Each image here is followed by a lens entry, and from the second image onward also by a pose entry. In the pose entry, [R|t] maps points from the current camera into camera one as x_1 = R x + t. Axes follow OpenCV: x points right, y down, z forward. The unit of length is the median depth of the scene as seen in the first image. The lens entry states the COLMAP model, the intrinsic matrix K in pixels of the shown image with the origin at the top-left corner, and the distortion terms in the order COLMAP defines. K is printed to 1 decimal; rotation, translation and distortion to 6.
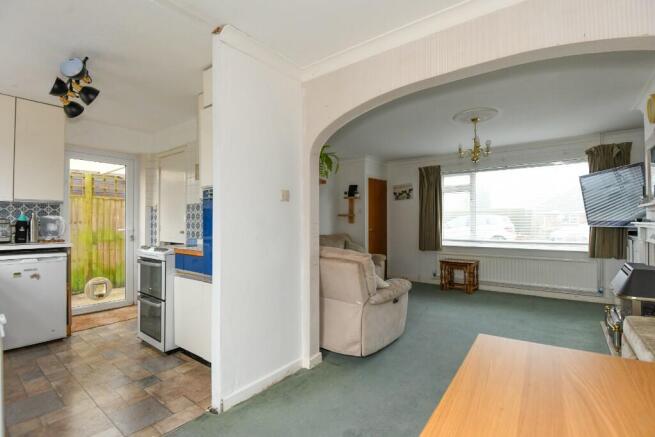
lens RADIAL K [[306.9, 0, 327.5], [0, 306.9, 218.5], [0, 0, 1]] dist [0.024457, -0.030696]
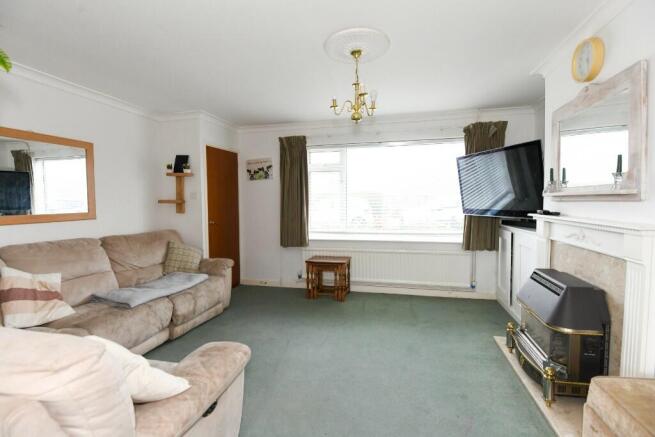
lens RADIAL K [[306.9, 0, 327.5], [0, 306.9, 218.5], [0, 0, 1]] dist [0.024457, -0.030696]
pose [[0.913744, -0.026942, 0.405397, 0.105037], [0.000549, 0.997880, 0.065080, -0.017873], [-0.406291, -0.059244, 0.911821, 0.281565]]
